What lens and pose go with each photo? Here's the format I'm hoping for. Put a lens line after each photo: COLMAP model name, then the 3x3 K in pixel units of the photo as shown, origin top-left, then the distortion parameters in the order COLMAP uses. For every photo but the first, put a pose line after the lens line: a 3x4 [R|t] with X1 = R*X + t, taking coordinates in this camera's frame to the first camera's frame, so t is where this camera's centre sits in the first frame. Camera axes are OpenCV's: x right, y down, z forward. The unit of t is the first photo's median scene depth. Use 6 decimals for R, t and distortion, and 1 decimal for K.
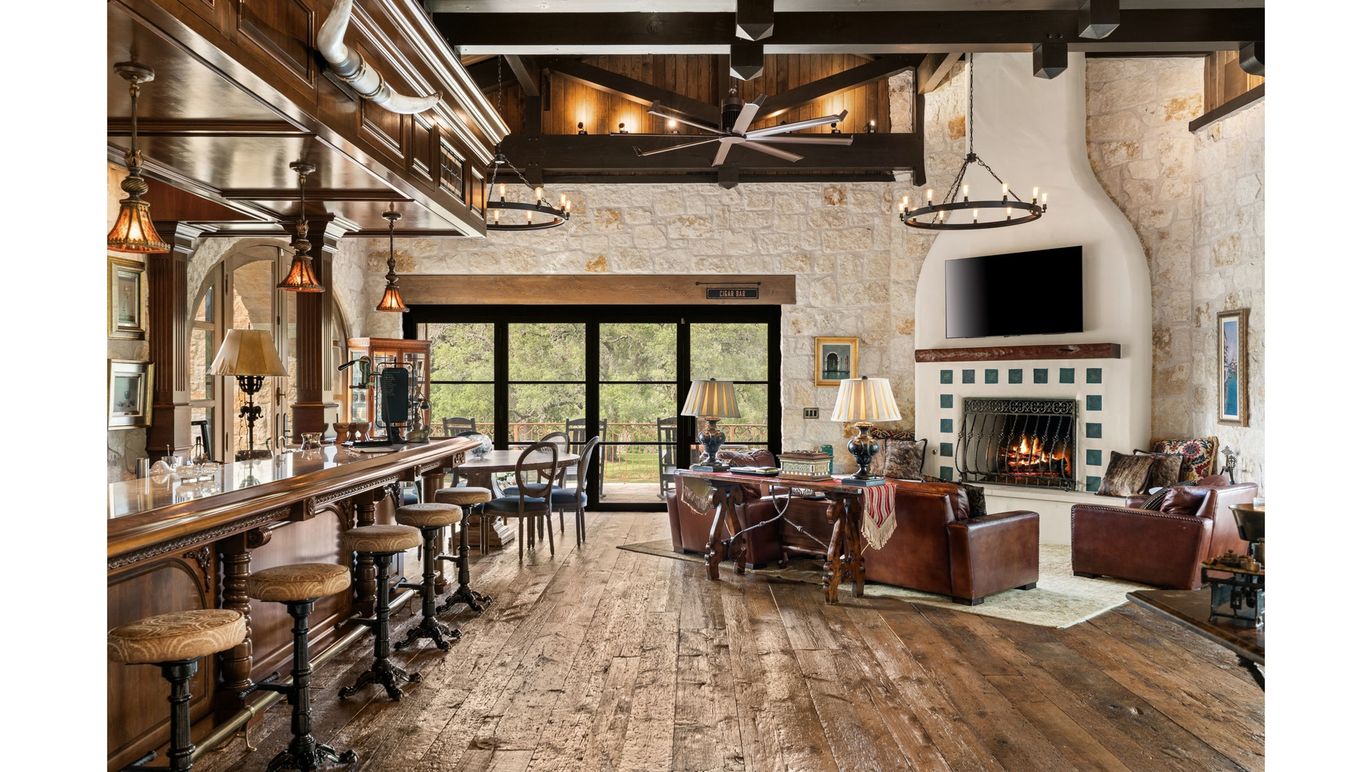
lens RADIAL K [[1013.1, 0, 686.0], [0, 1013.1, 386.0], [0, 0, 1]] dist [0.004797, 0.002604]
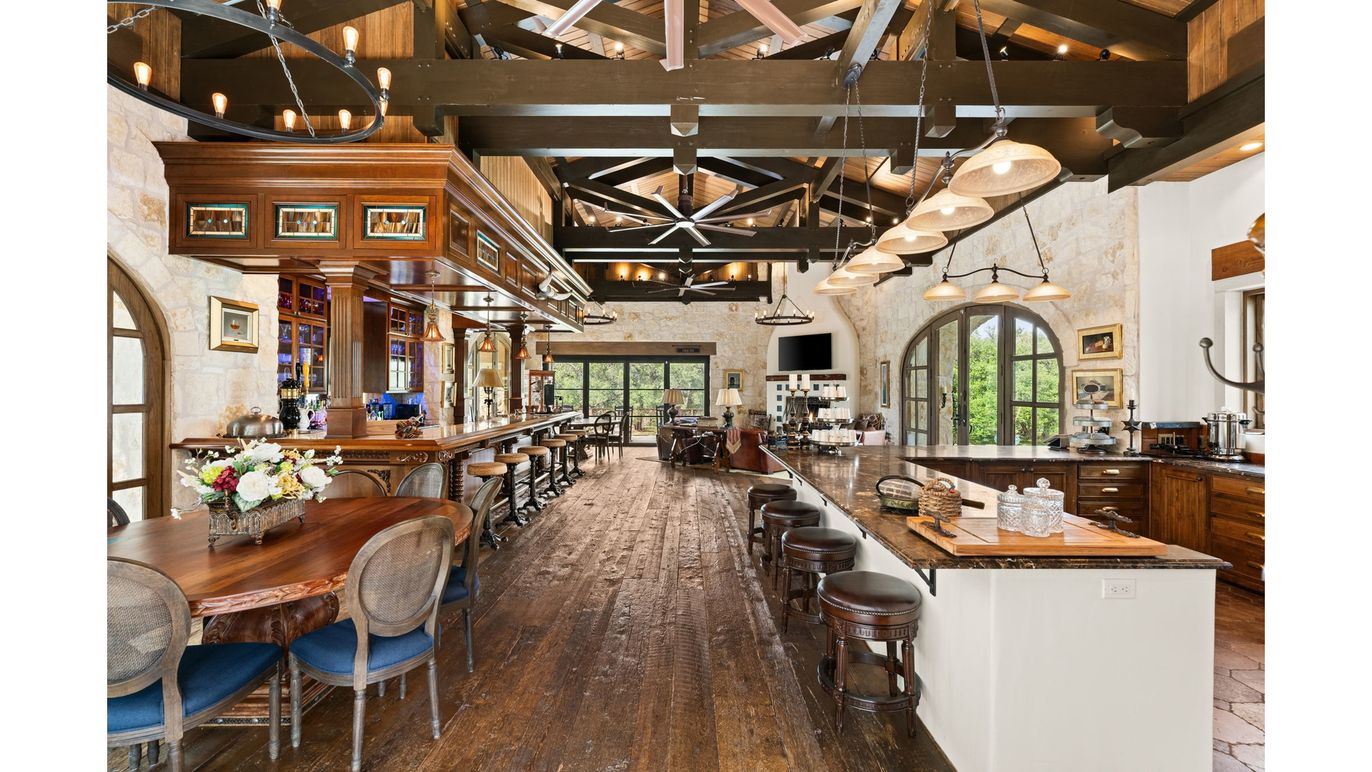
lens RADIAL K [[512.4, 0, 686.0], [0, 512.4, 386.0], [0, 0, 1]] dist [-0.008143, 0.000123]
pose [[0.999785, 0.002730, 0.020541, 0.023129], [-0.002550, 0.999958, -0.008756, -0.001852], [-0.020564, 0.008702, 0.999751, -0.199286]]
